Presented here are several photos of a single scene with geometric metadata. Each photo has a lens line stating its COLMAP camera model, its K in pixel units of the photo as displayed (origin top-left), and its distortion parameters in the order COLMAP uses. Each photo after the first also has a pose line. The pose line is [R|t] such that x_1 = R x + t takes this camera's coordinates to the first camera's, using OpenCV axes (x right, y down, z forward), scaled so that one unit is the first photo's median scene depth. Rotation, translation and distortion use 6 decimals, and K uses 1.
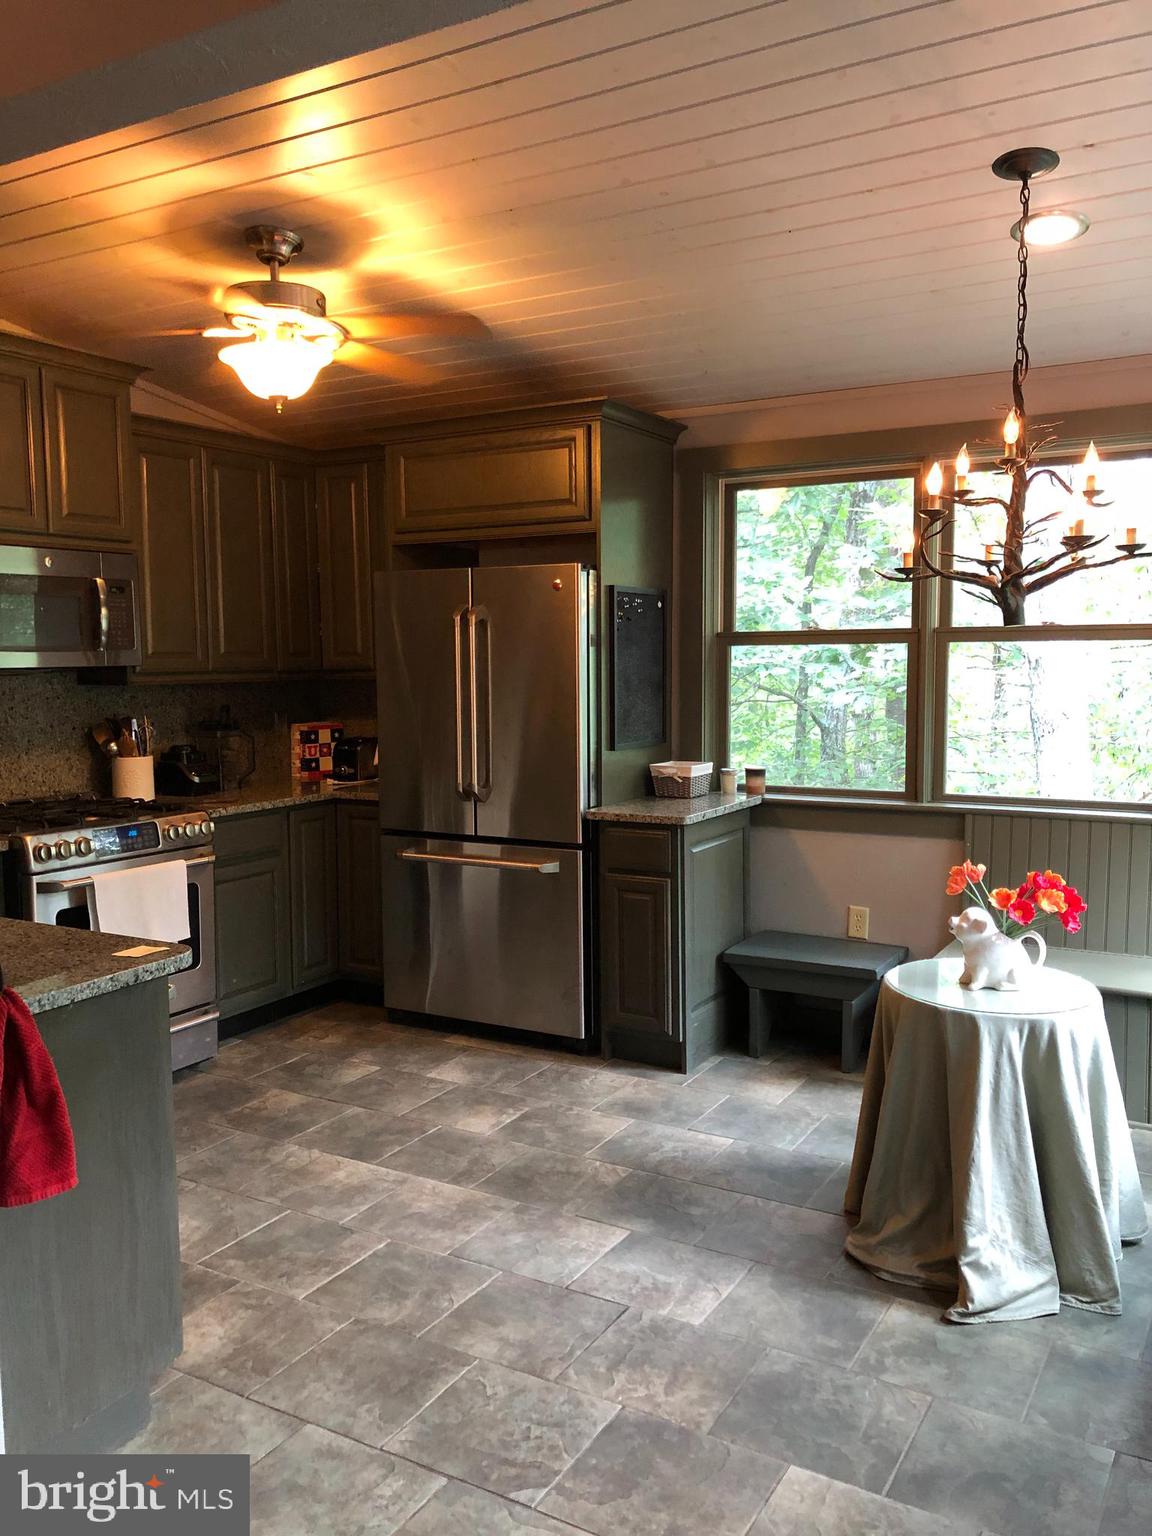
lens RADIAL K [[1264.2, 0, 576.0], [0, 1264.2, 768.0], [0, 0, 1]] dist [0.005915, 0.002408]
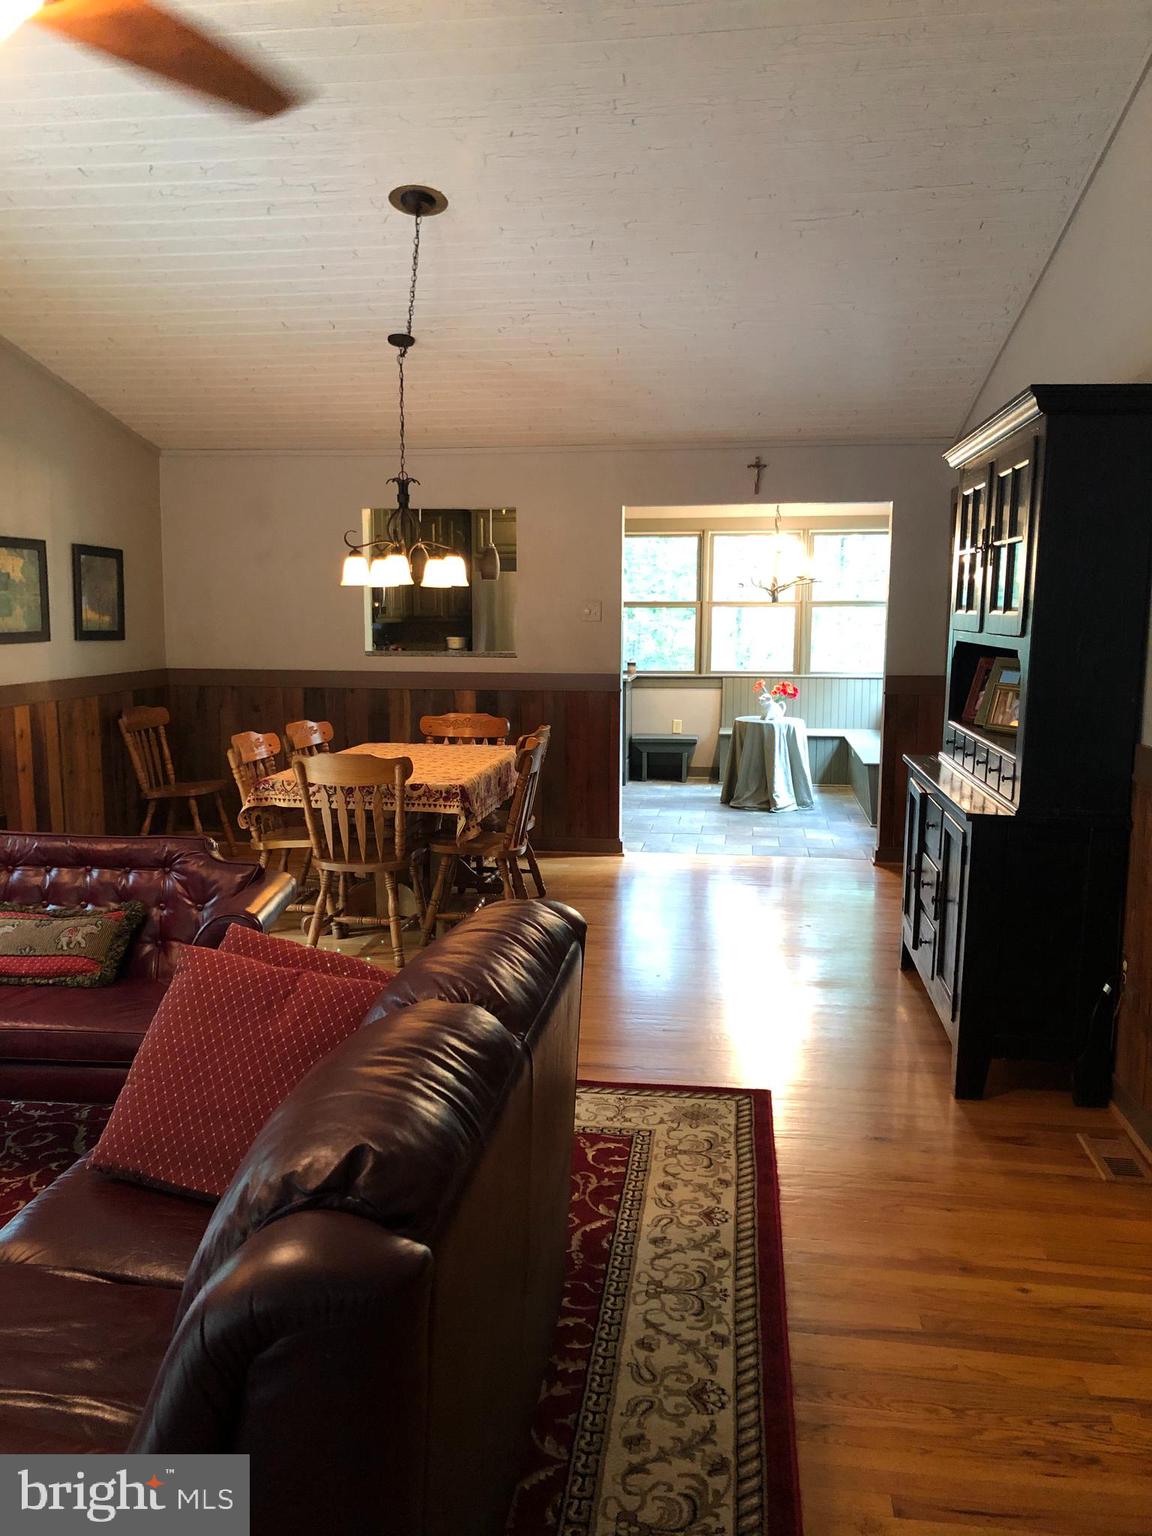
lens RADIAL K [[1264.2, 0, 576.0], [0, 1264.2, 768.0], [0, 0, 1]] dist [0.005915, 0.002408]
pose [[0.921894, -0.032891, 0.386042, -1.323219], [0.023261, 0.999291, 0.029591, 0.190440], [-0.386742, -0.018300, 0.922006, -1.691379]]
